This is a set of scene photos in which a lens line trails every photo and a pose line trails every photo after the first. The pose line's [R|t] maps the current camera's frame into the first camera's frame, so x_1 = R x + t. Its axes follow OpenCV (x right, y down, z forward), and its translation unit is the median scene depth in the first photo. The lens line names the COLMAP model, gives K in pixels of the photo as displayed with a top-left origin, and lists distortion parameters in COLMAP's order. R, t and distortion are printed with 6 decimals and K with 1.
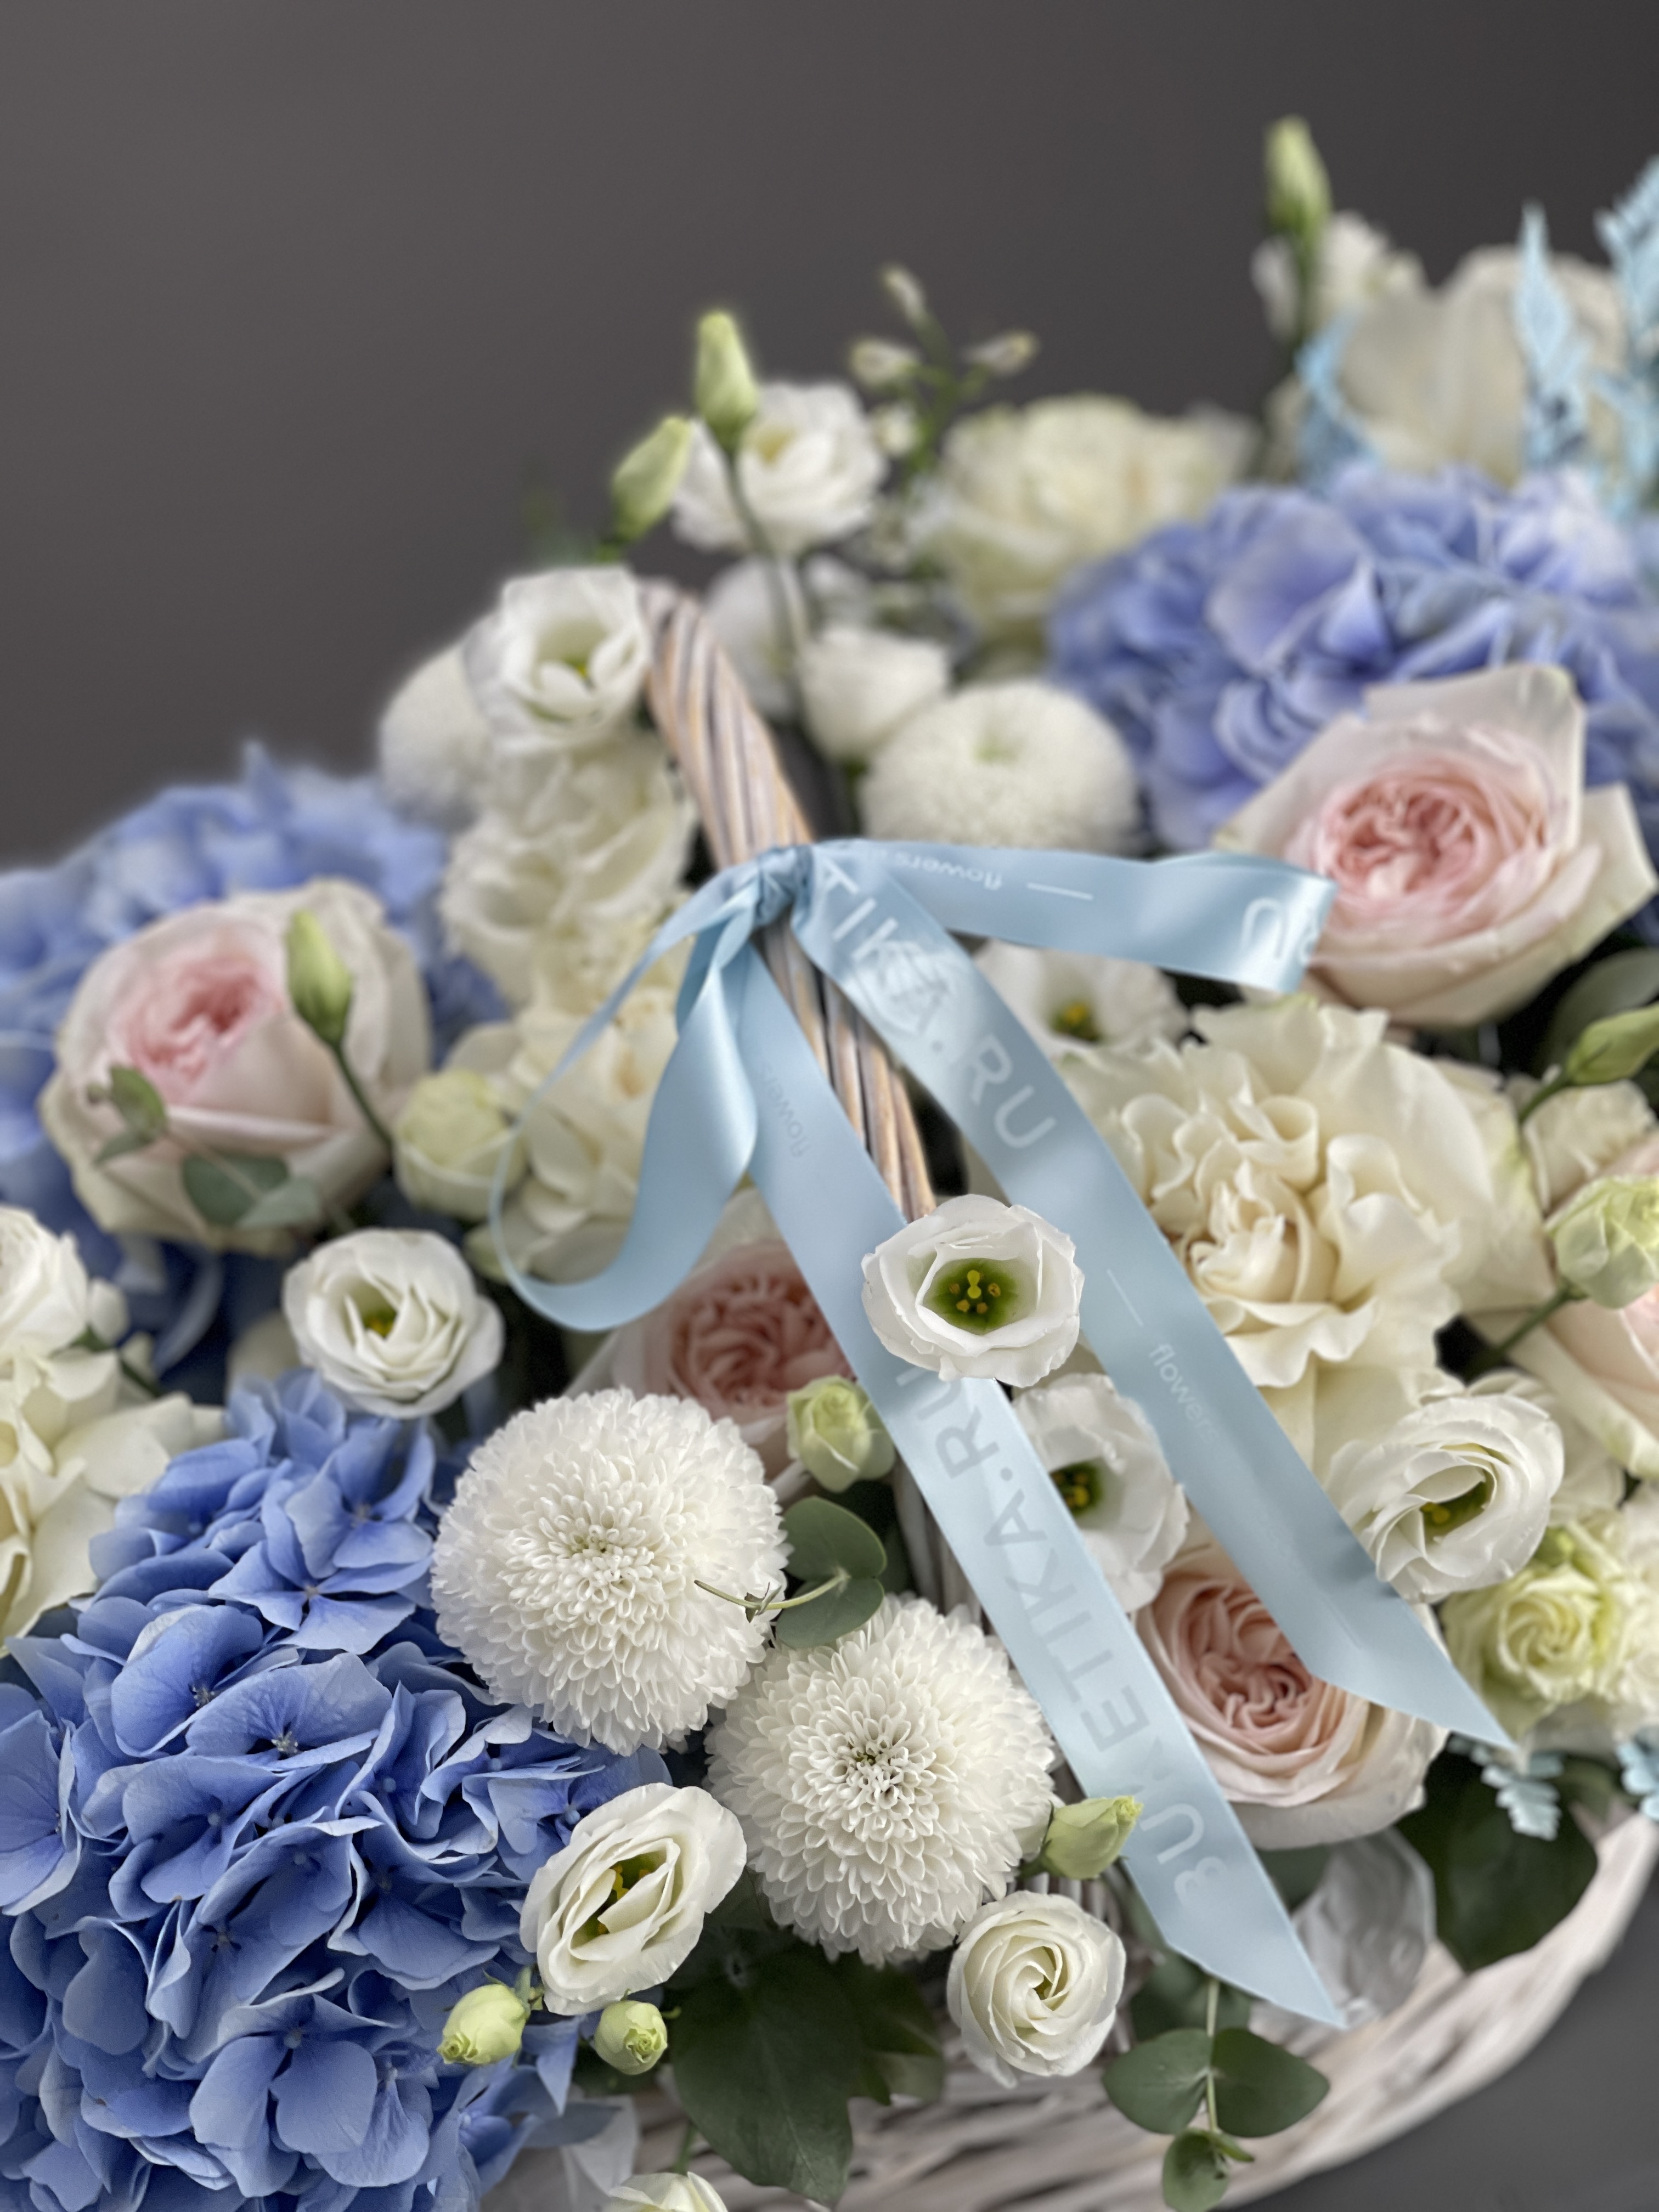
lens RADIAL K [[3820.0, 0, 829.5], [0, 3820.0, 1106.0], [0, 0, 1]] dist [0.005741, 0.154633]
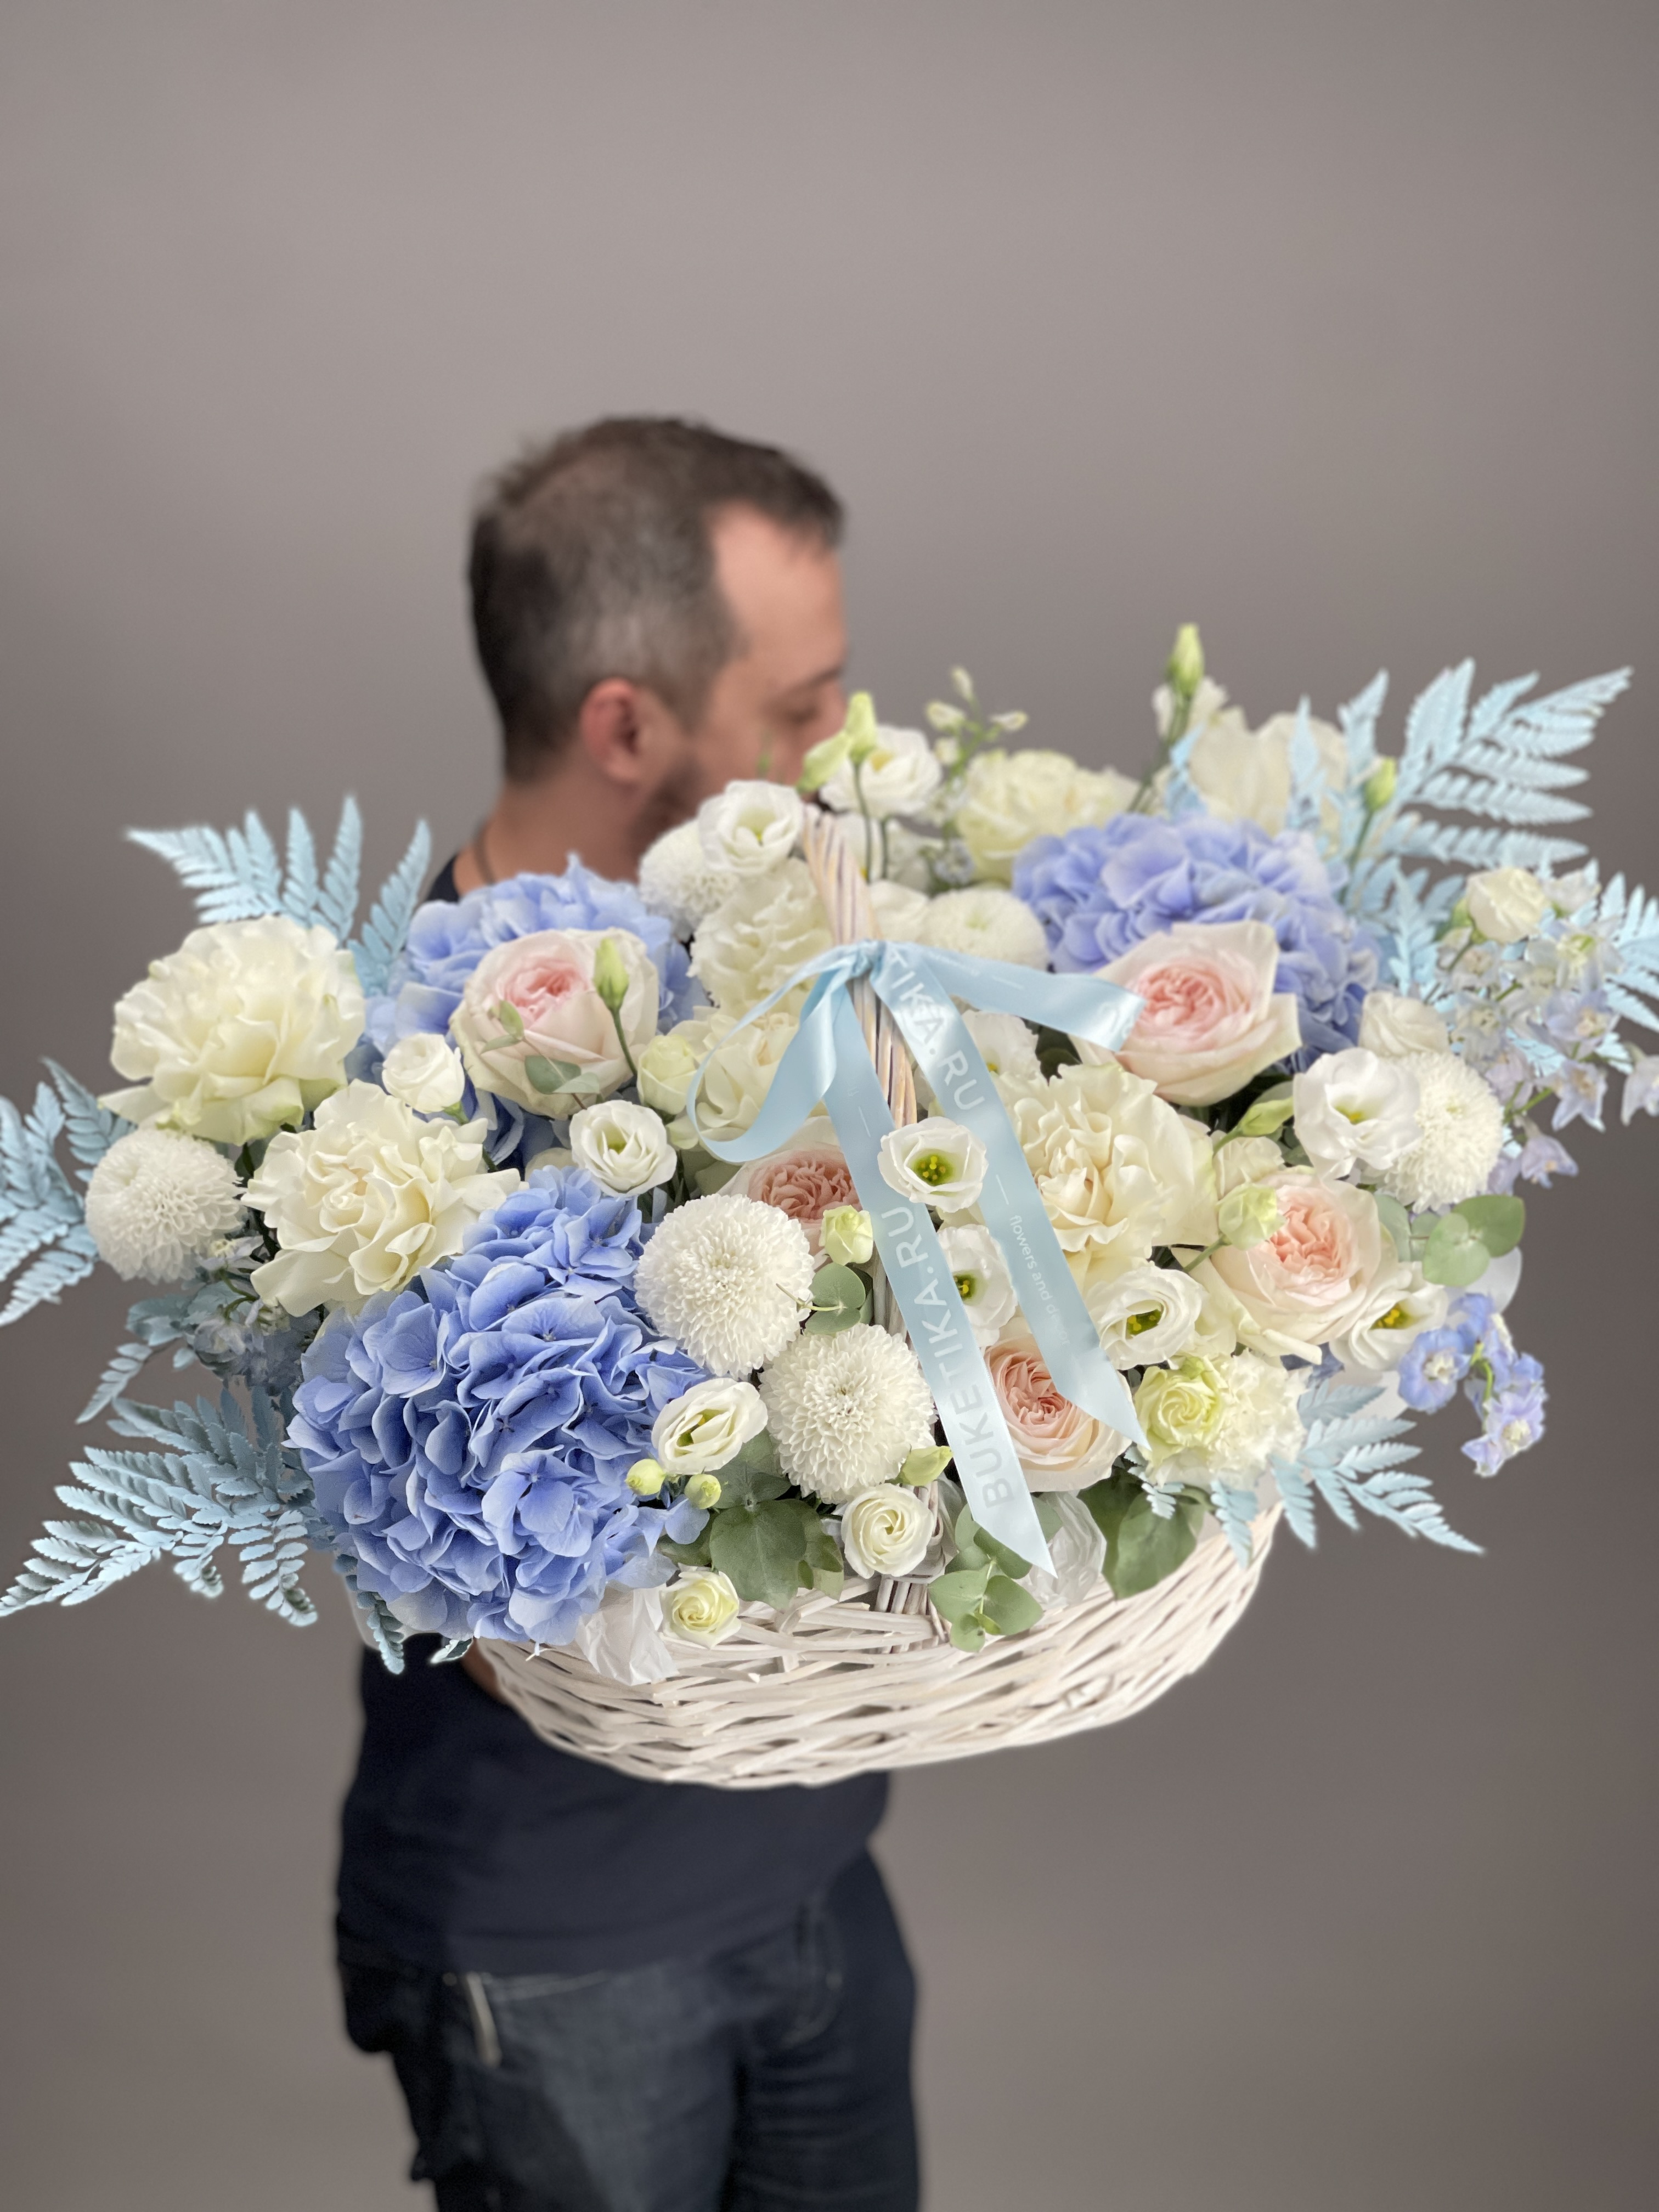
lens RADIAL K [[3820.0, 0, 829.5], [0, 3820.0, 1106.0], [0, 0, 1]] dist [0.005741, 0.154633]
pose [[0.984676, 0.169992, 0.038928, -0.093542], [-0.166007, 0.982065, -0.089388, 0.191856], [-0.053425, 0.081556, 0.995236, -0.947078]]
